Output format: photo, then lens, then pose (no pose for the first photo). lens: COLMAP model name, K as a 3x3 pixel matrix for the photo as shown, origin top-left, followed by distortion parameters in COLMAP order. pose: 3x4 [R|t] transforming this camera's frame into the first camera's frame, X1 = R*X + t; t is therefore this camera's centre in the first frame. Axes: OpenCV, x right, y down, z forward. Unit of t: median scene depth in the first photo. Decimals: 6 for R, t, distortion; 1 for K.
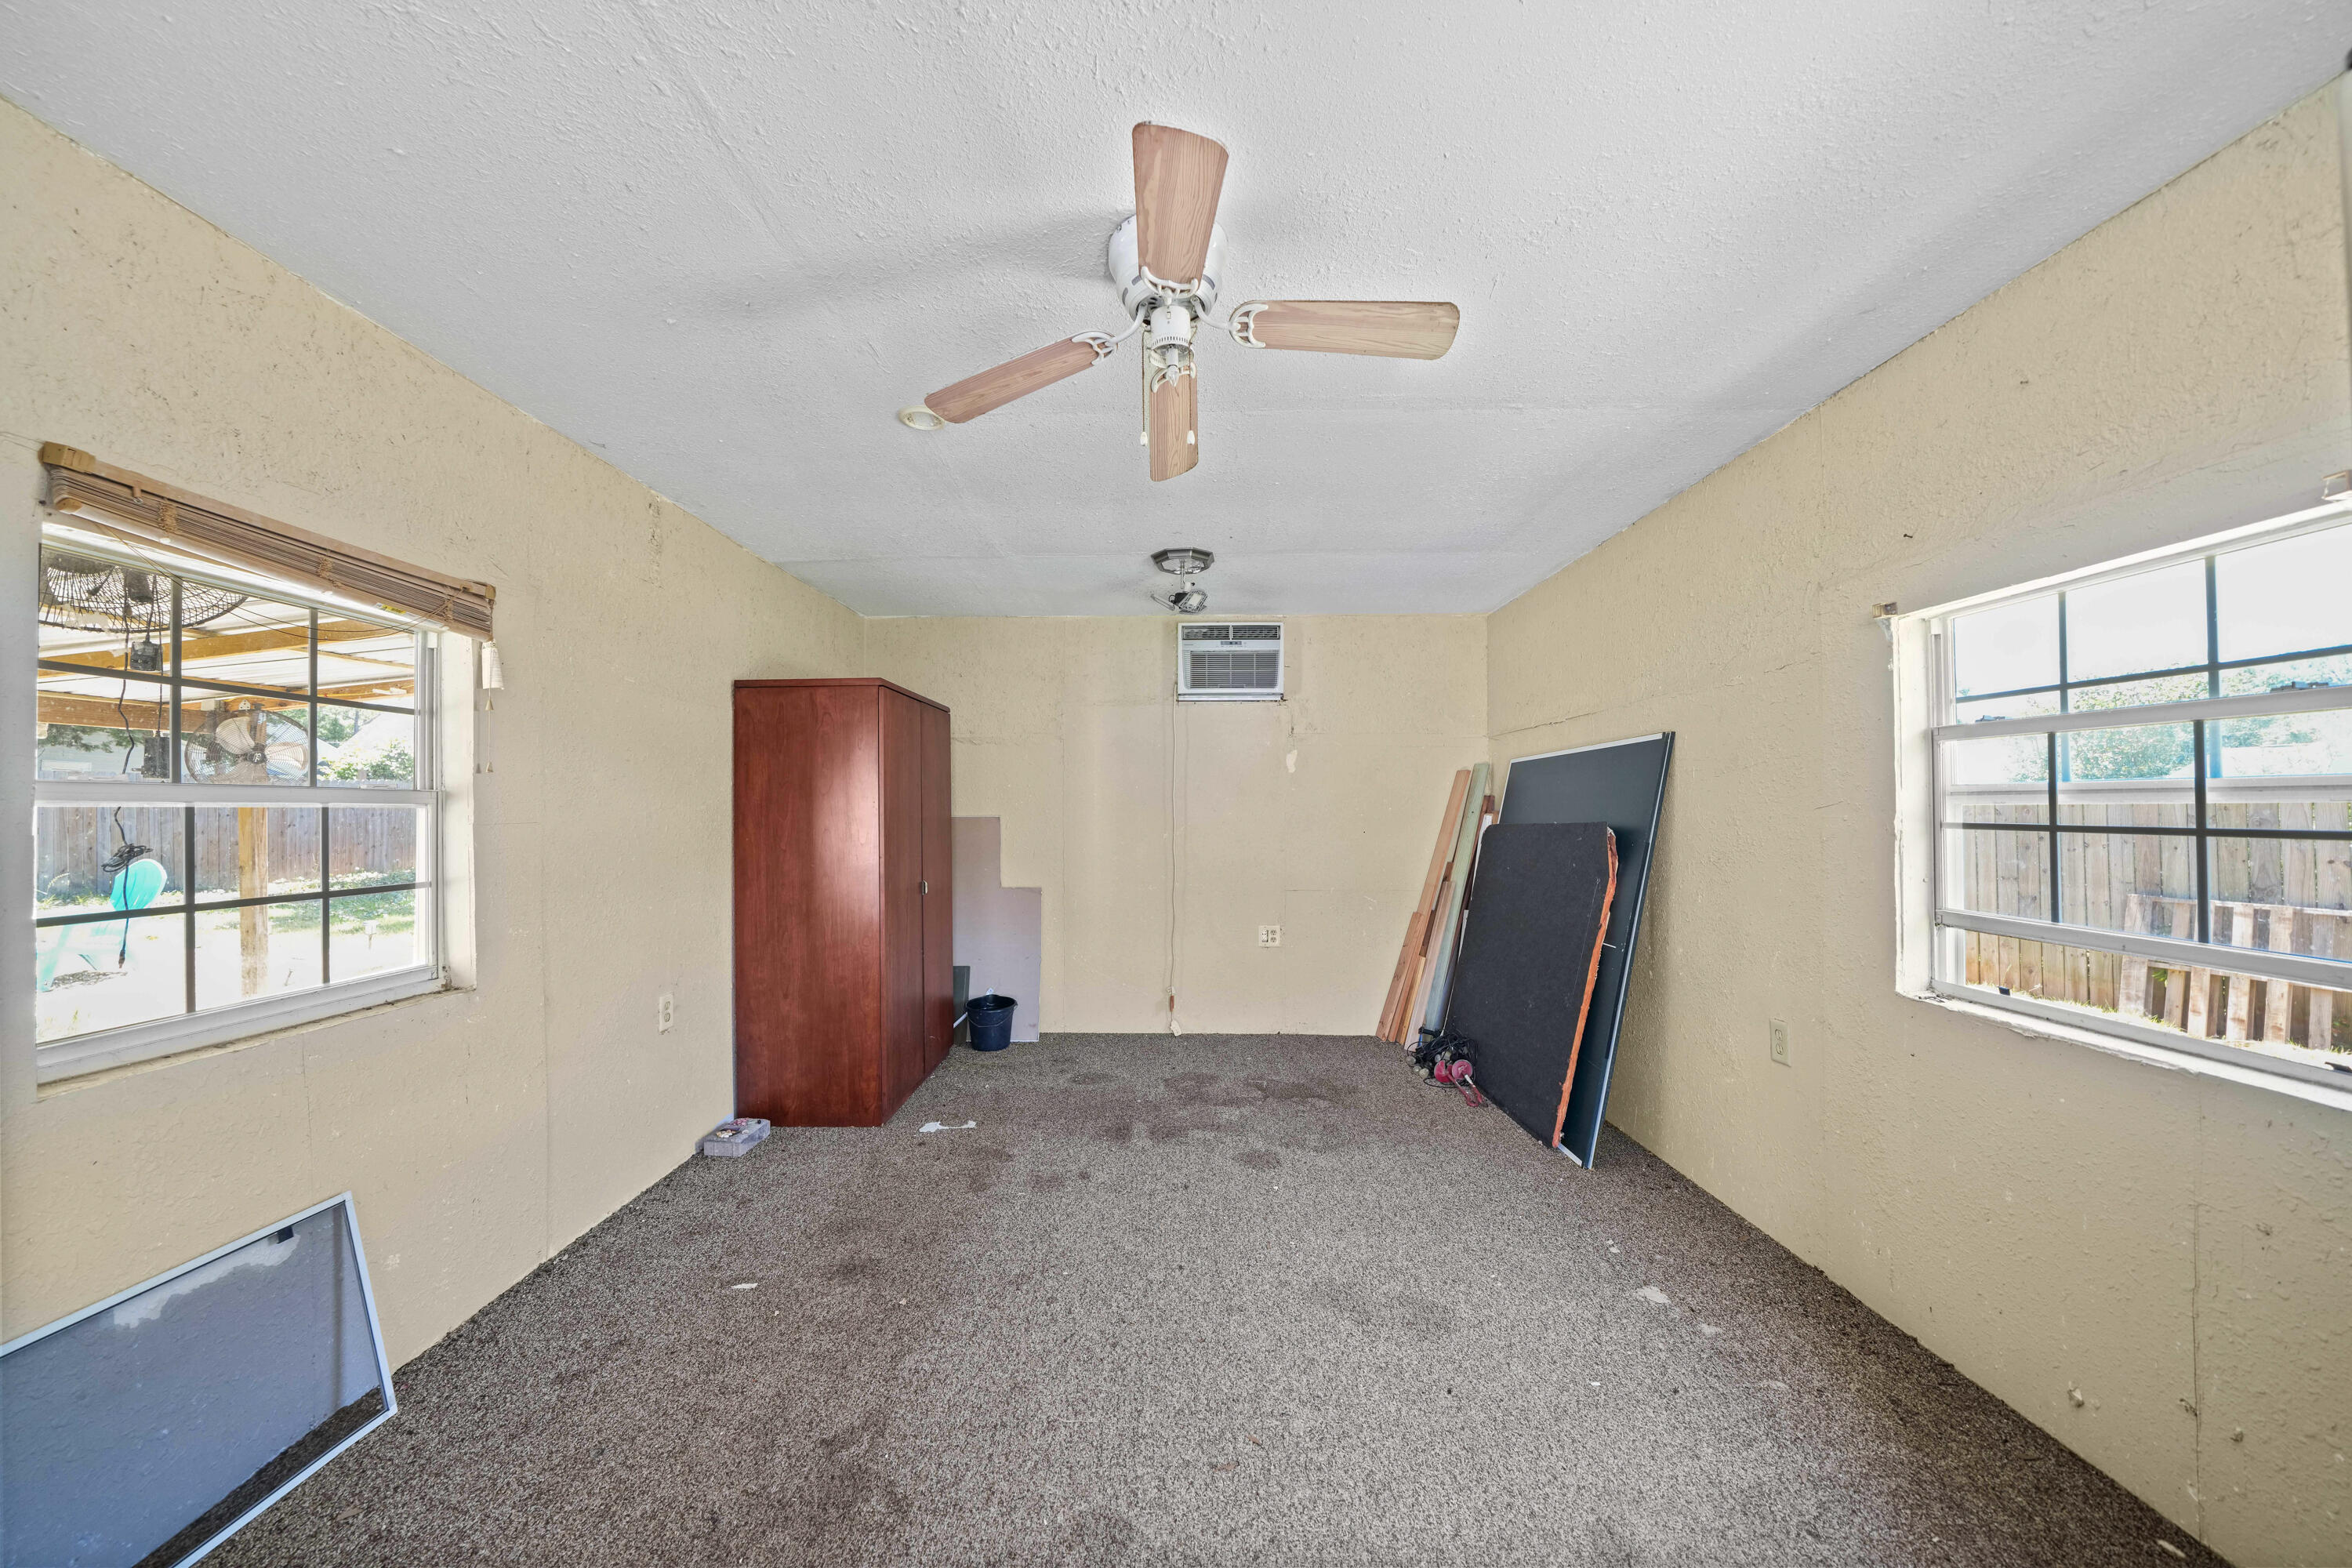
lens RADIAL K [[844.0, 0, 1176.0], [0, 844.0, 784.0], [0, 0, 1]] dist [-0.015217, 0.000257]
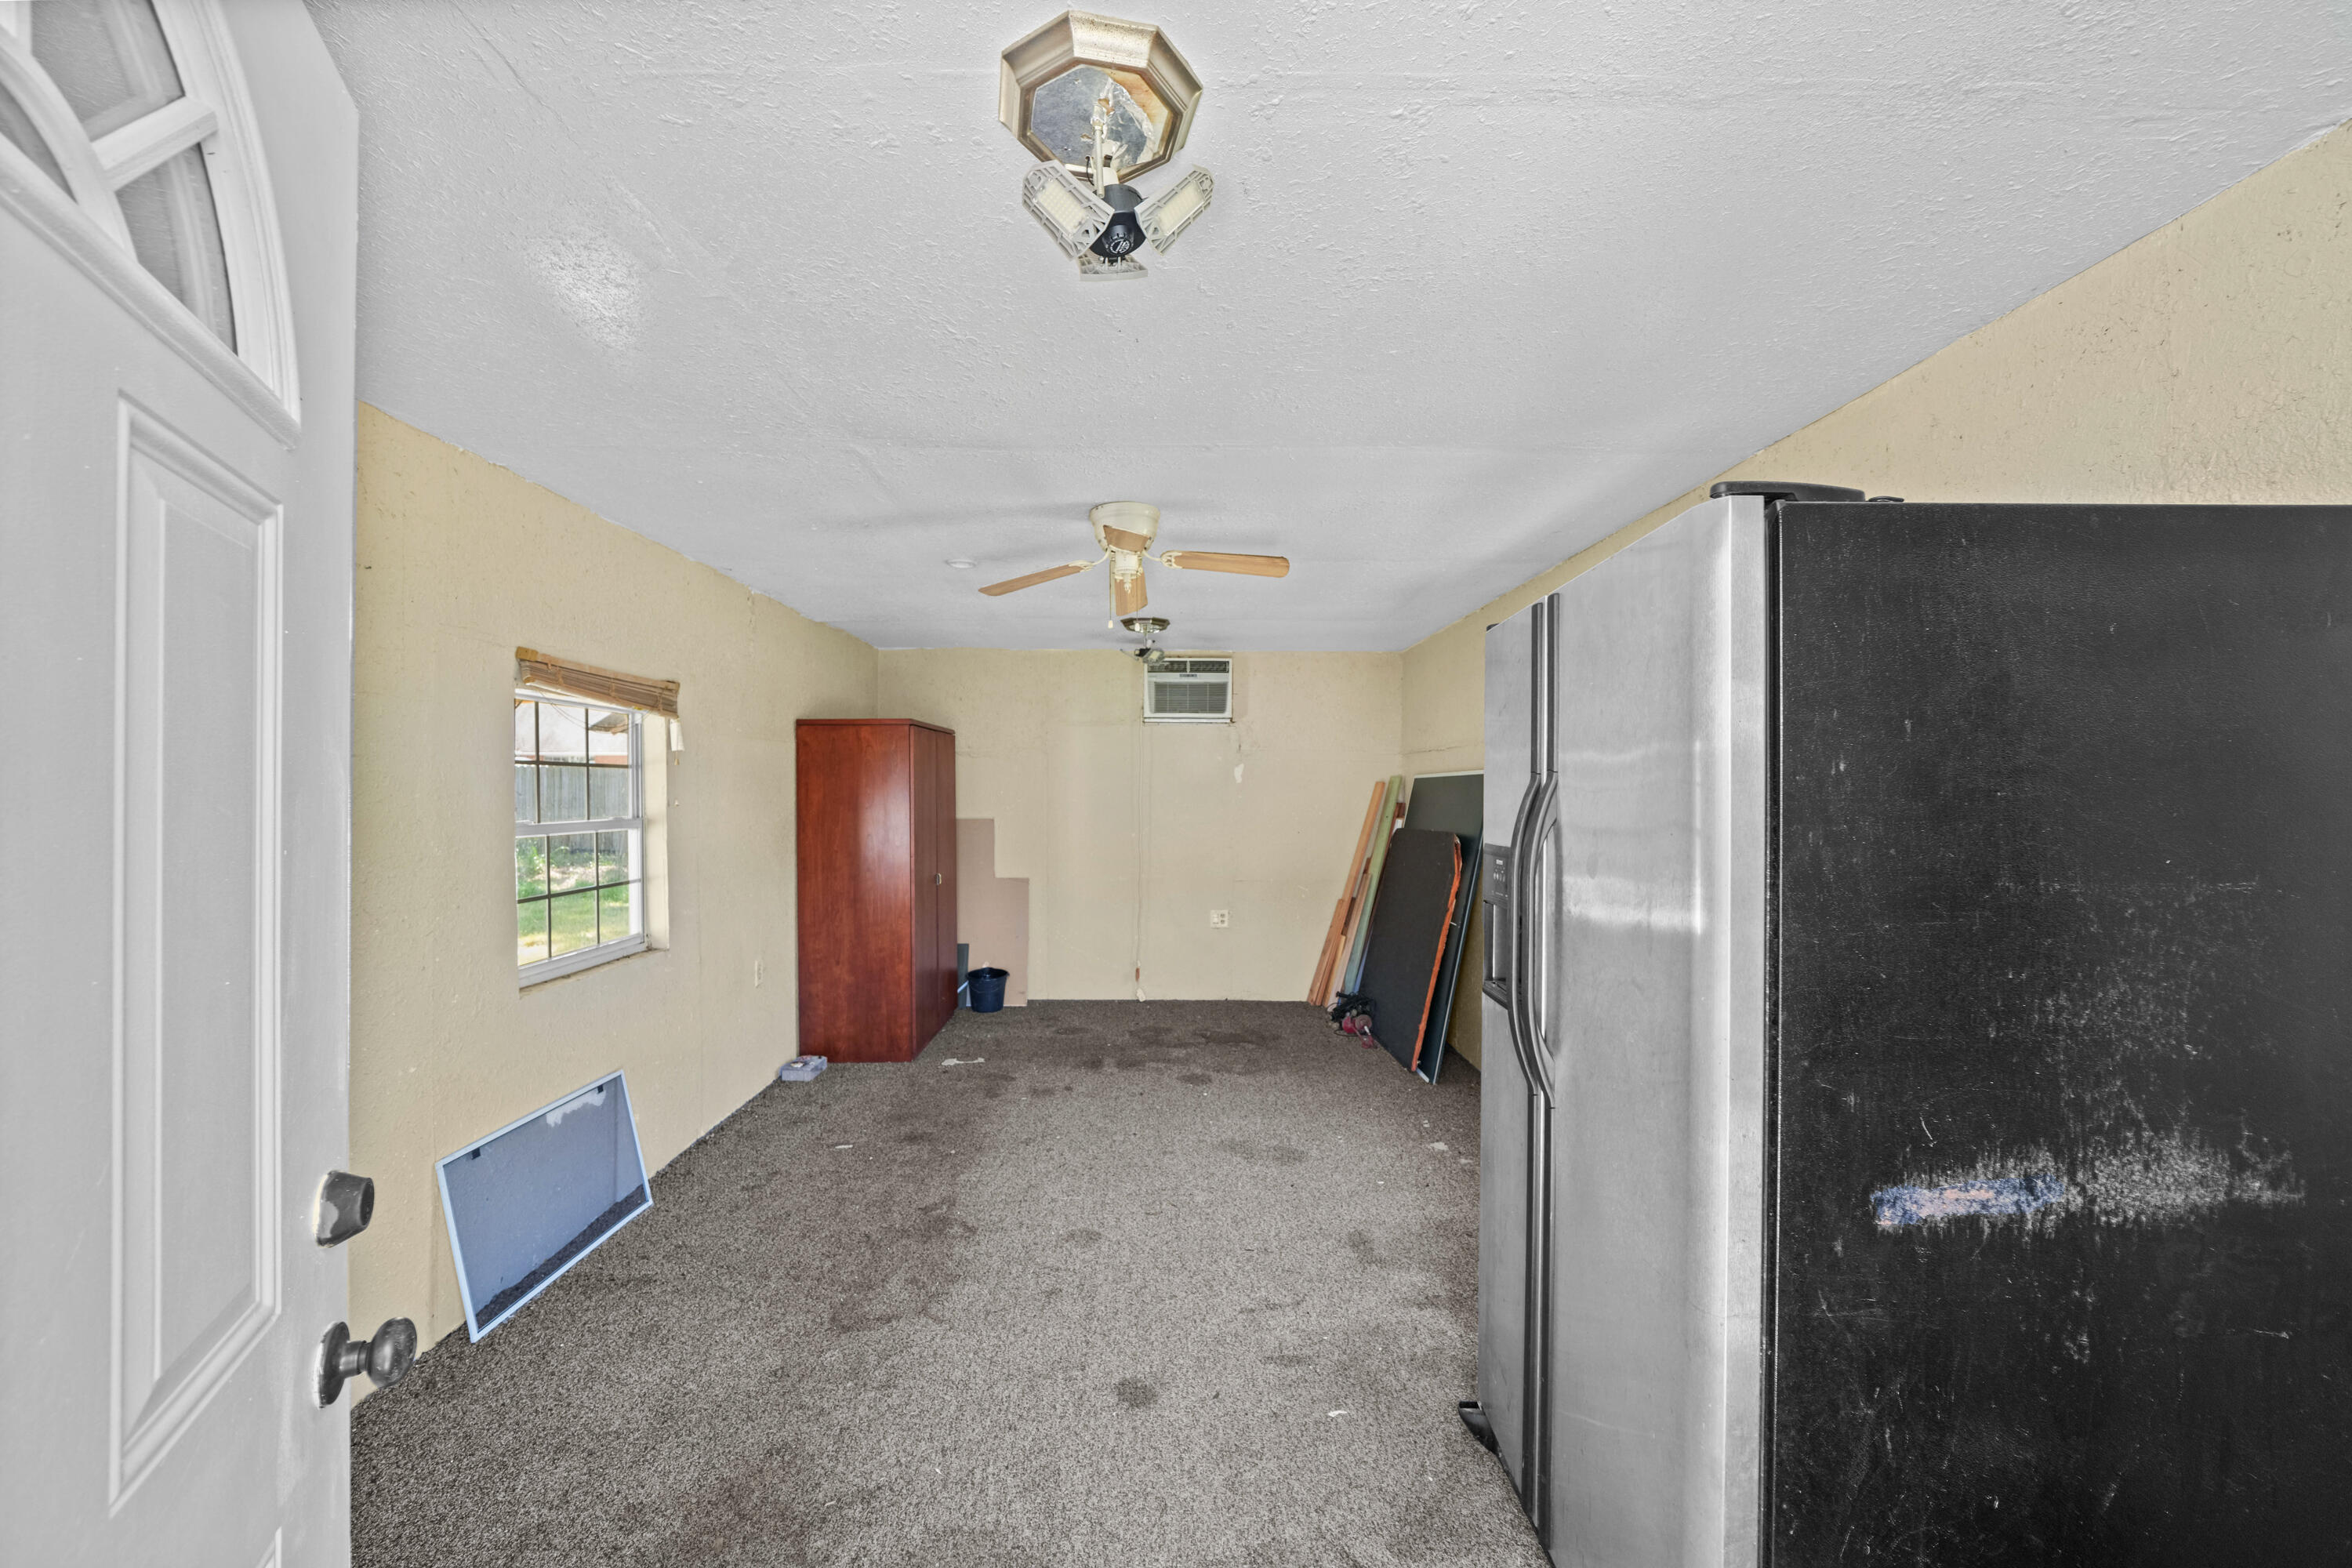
lens RADIAL K [[846.3, 0, 1176.0], [0, 846.3, 784.0], [0, 0, 1]] dist [-0.000004, 0.000030]
pose [[0.999556, 0.005034, 0.029356, 0.020448], [-0.005485, 0.999868, 0.015314, -0.048556], [-0.029275, -0.015468, 0.999452, -0.326185]]
